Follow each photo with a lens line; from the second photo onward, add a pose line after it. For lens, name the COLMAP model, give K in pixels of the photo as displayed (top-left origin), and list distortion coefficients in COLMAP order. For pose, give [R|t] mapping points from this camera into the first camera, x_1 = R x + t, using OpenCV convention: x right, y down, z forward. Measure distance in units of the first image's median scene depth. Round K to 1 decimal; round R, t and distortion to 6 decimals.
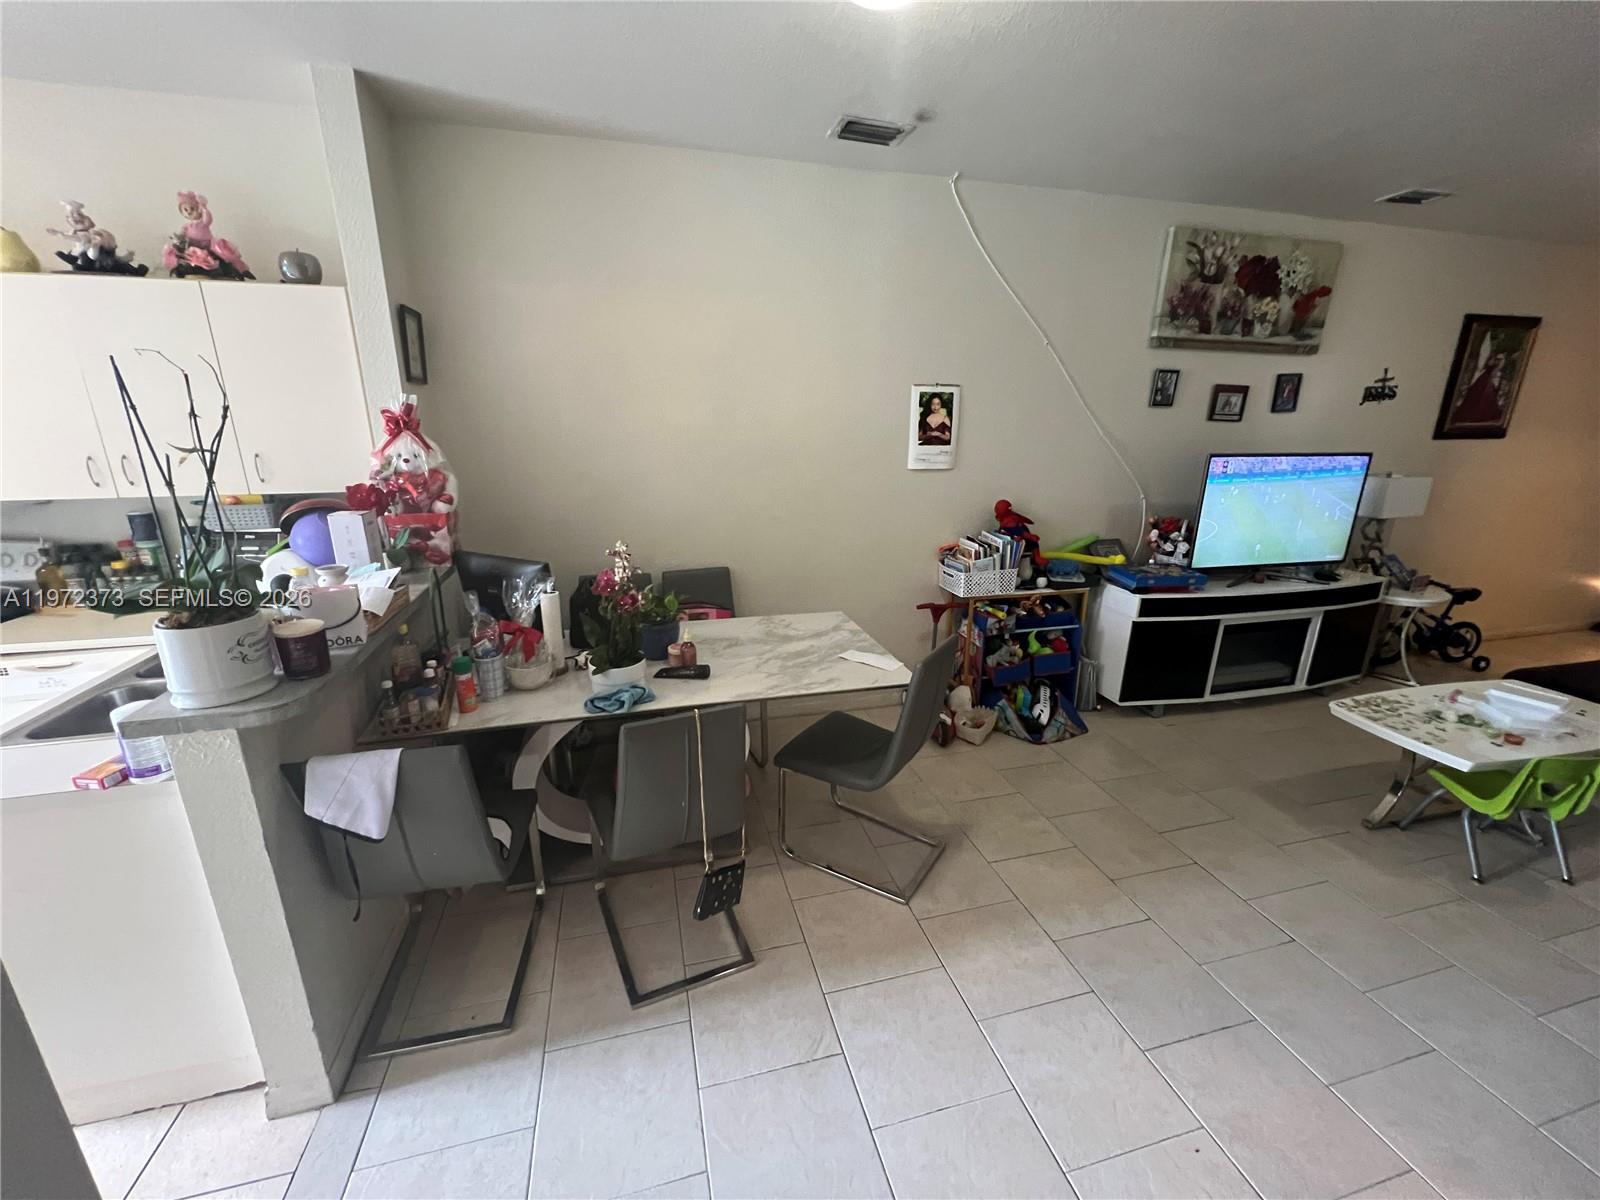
lens RADIAL K [[643.3, 0, 803.8], [0, 643.3, 599.7], [0, 0, 1]] dist [-0.002909, 0.000707]
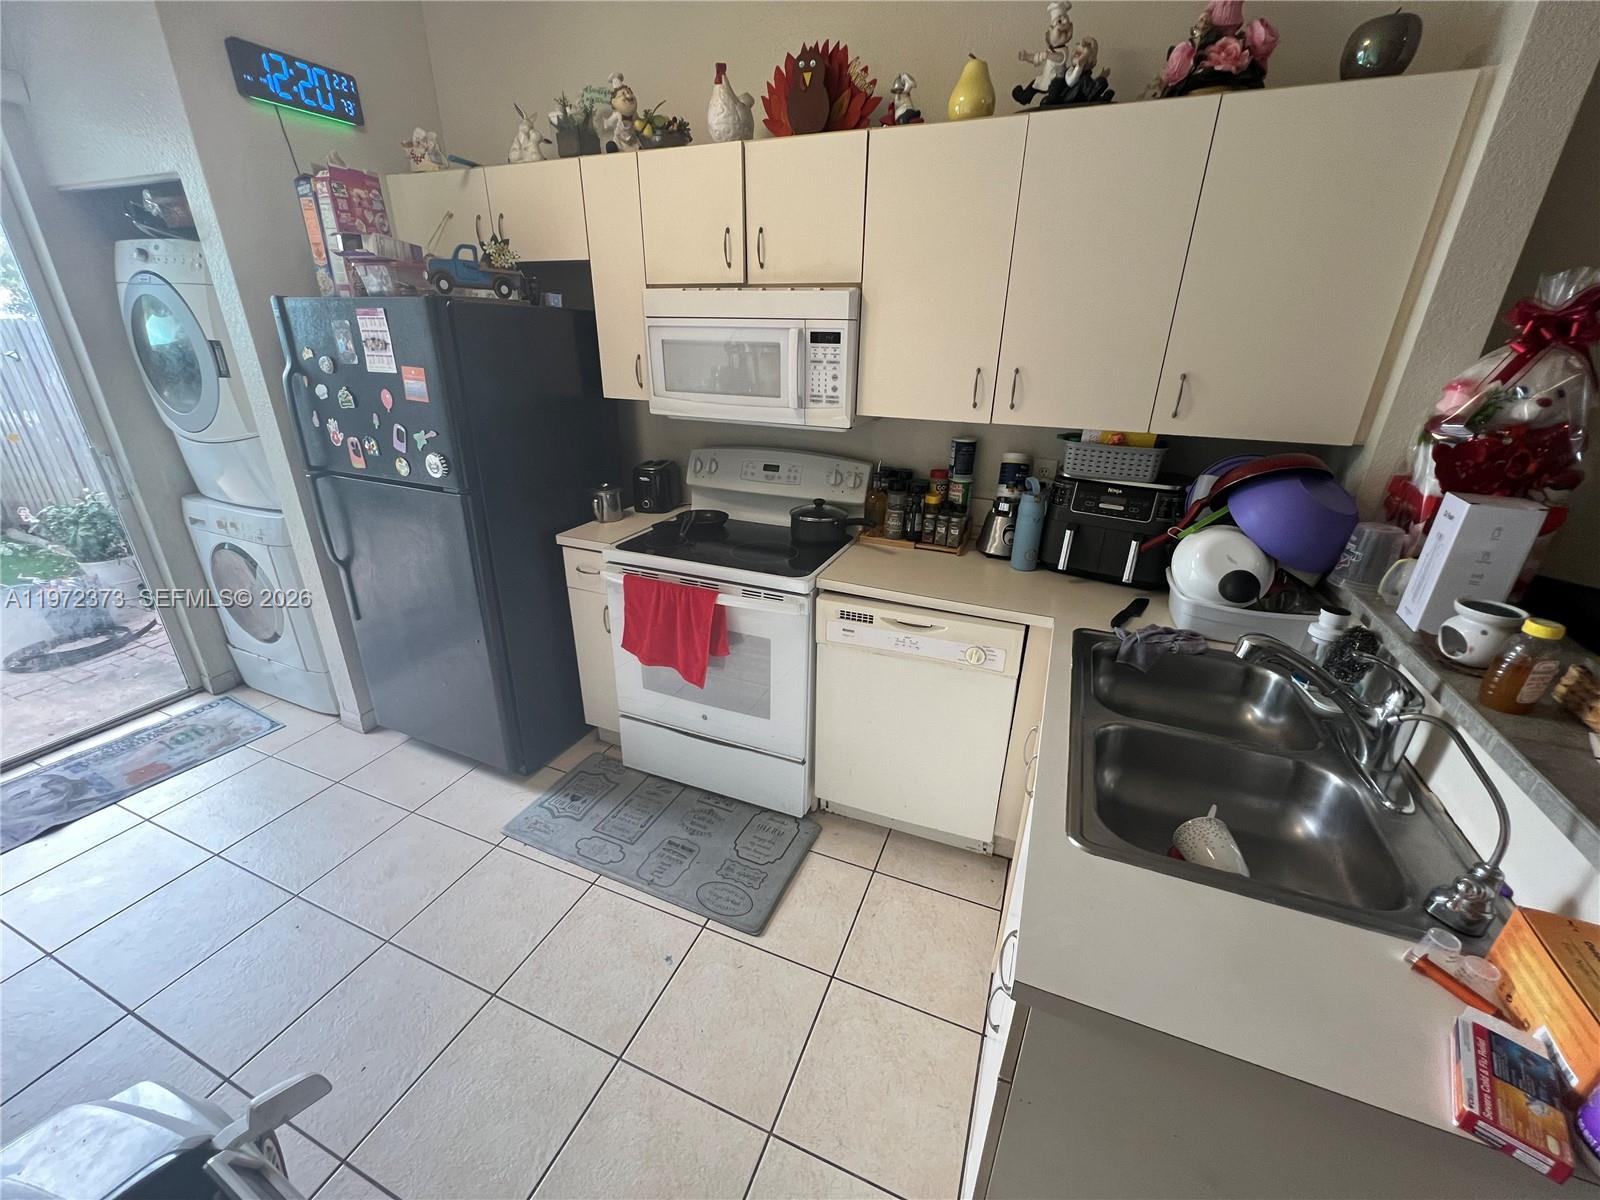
lens RADIAL K [[643.3, 0, 796.9], [0, 643.3, 598.8], [0, 0, 1]] dist [-0.002909, 0.000707]
pose [[0.797301, 0.243223, -0.552407, -0.730136], [-0.181435, 0.969465, 0.164983, -0.035146], [0.575667, -0.031315, 0.817084, 0.199546]]
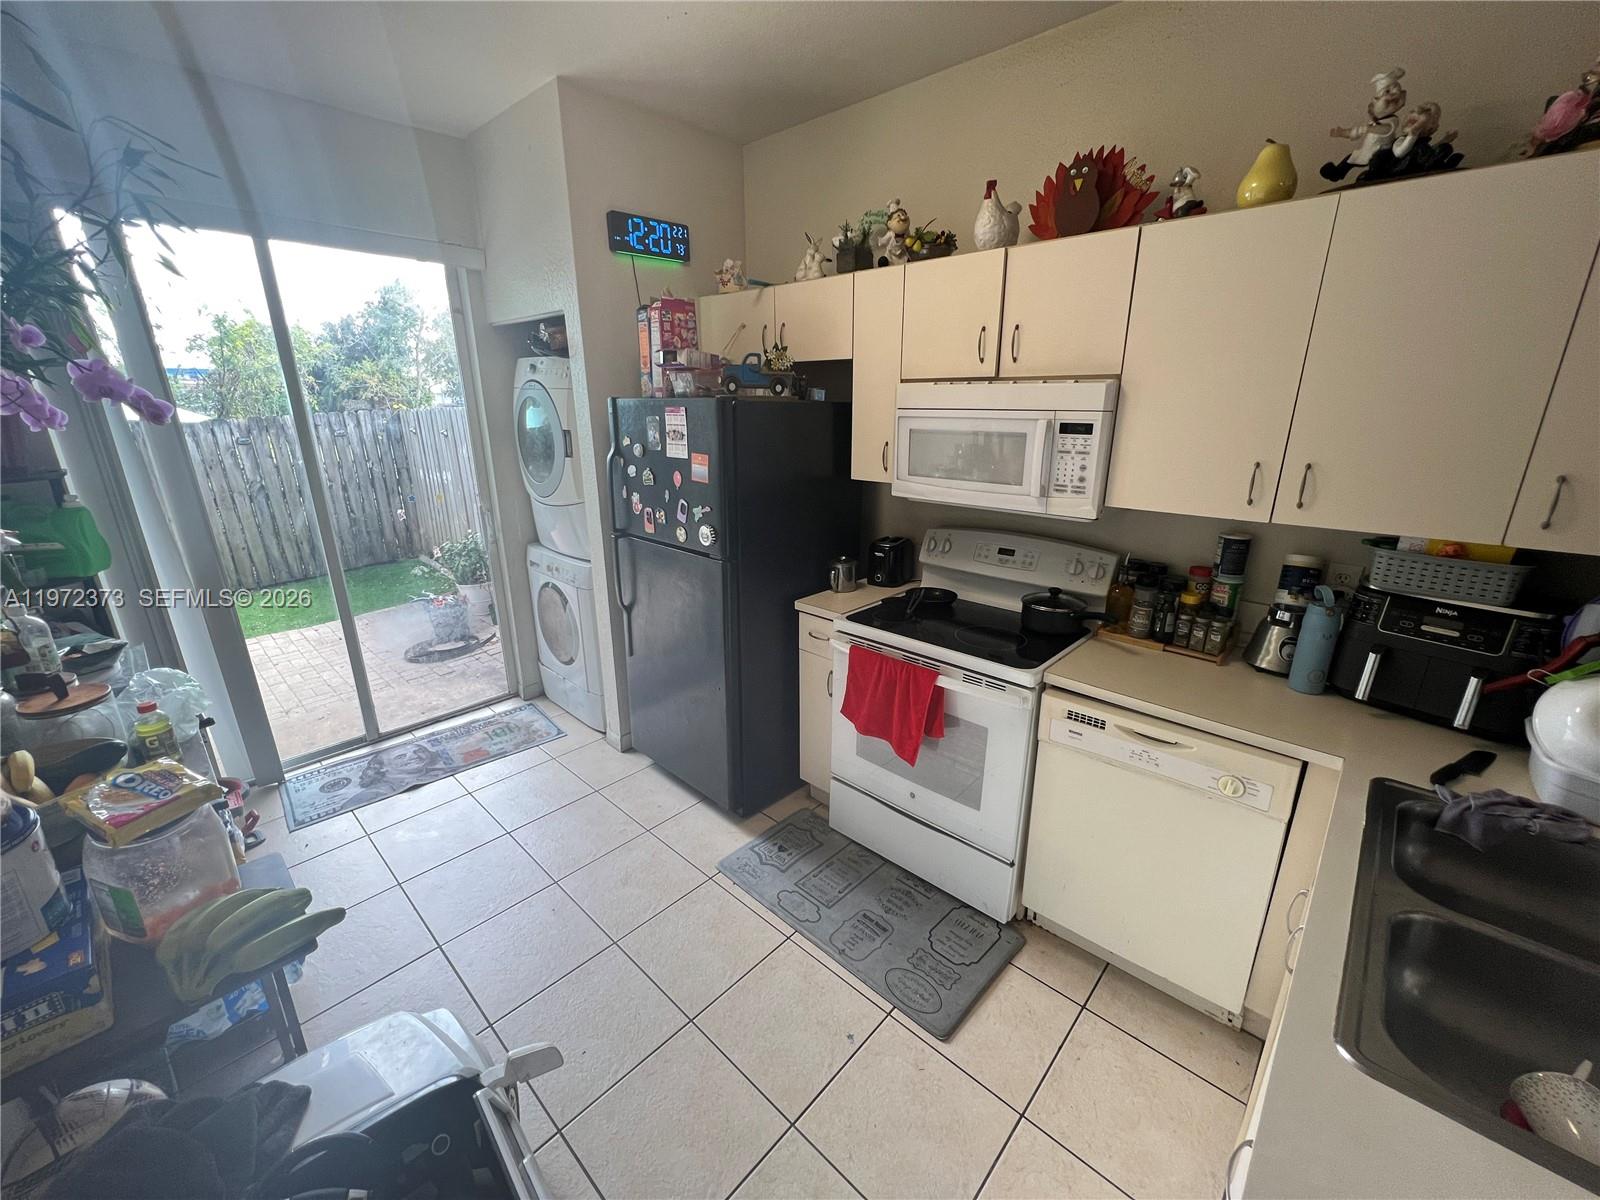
lens RADIAL K [[643.3, 0, 796.3], [0, 643.3, 598.8], [0, 0, 1]] dist [-0.002909, 0.000707]
pose [[0.533170, 0.249266, -0.808453, -0.719472], [-0.230101, 0.962311, 0.144954, -0.058981], [0.814115, 0.108740, 0.570431, 0.181685]]
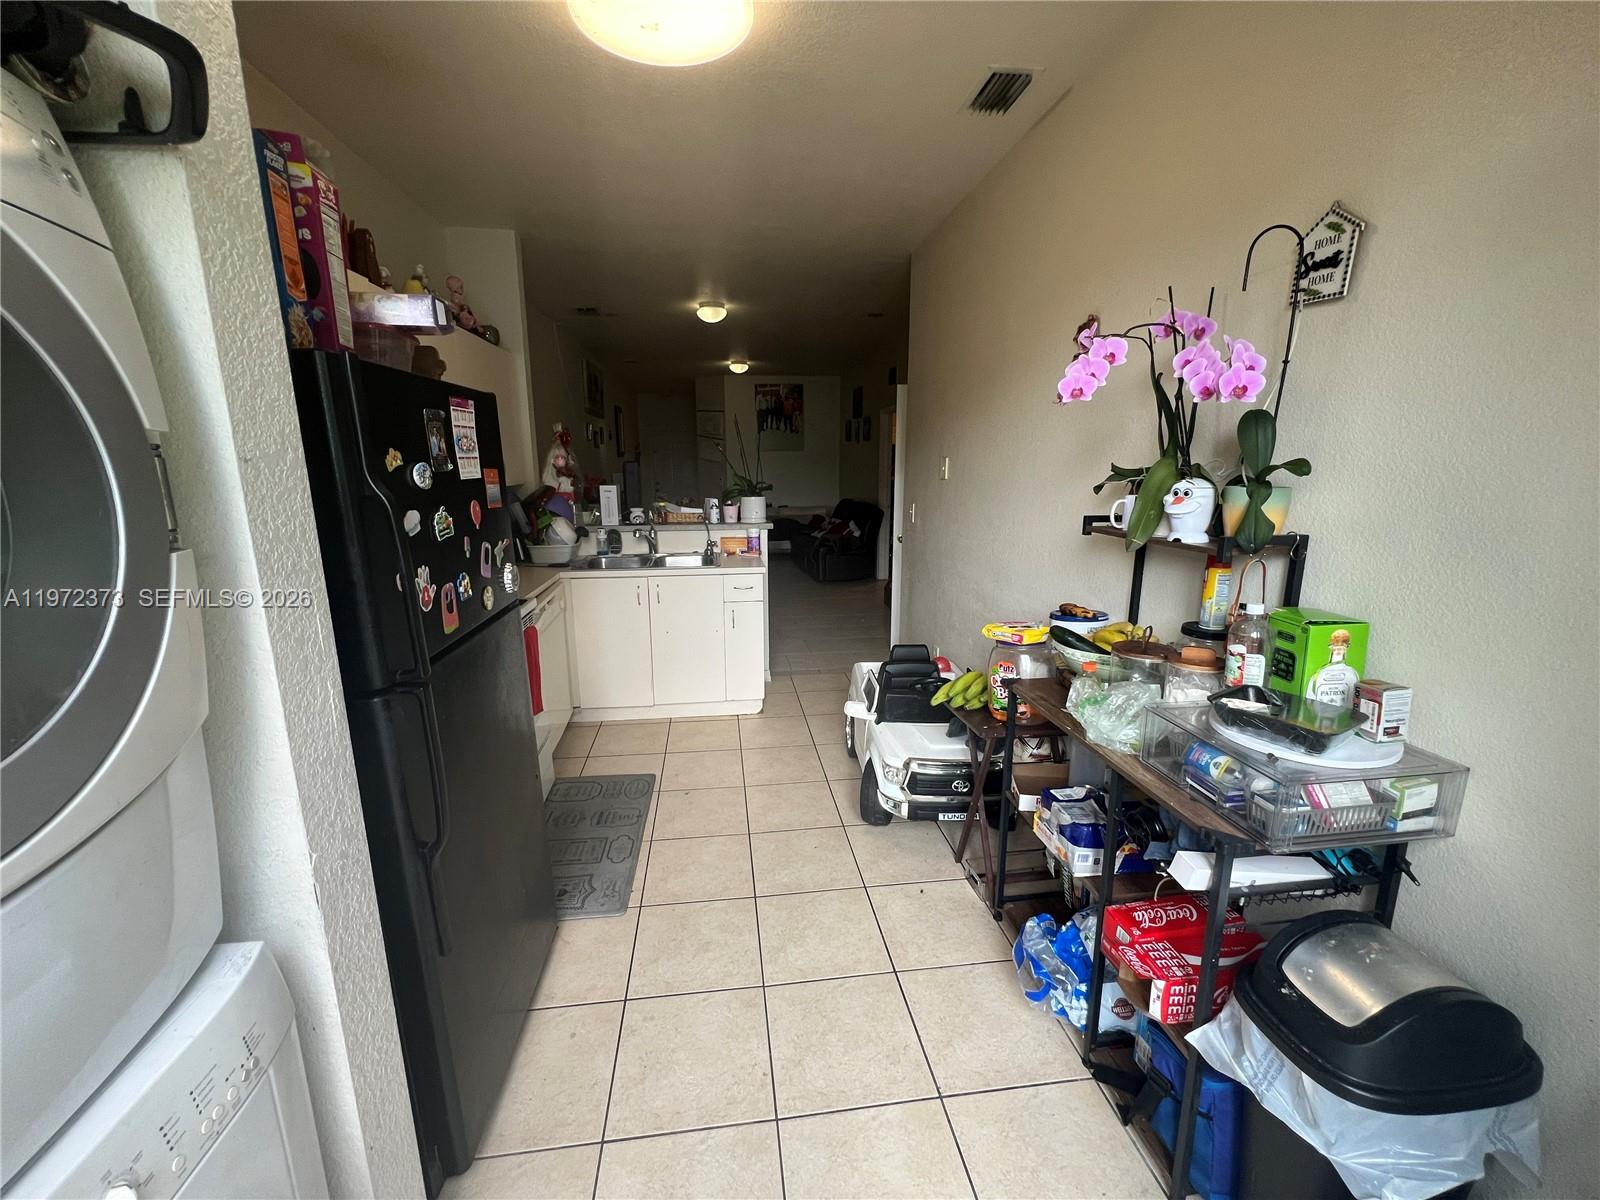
lens RADIAL K [[643.3, 0, 797.4], [0, 643.3, 599.8], [0, 0, 1]] dist [-0.002909, 0.000707]
pose [[0.126162, -0.216940, 0.967998, -2.172814], [0.279500, 0.944037, 0.175142, 0.003732], [-0.951821, 0.248459, 0.179736, 0.188789]]
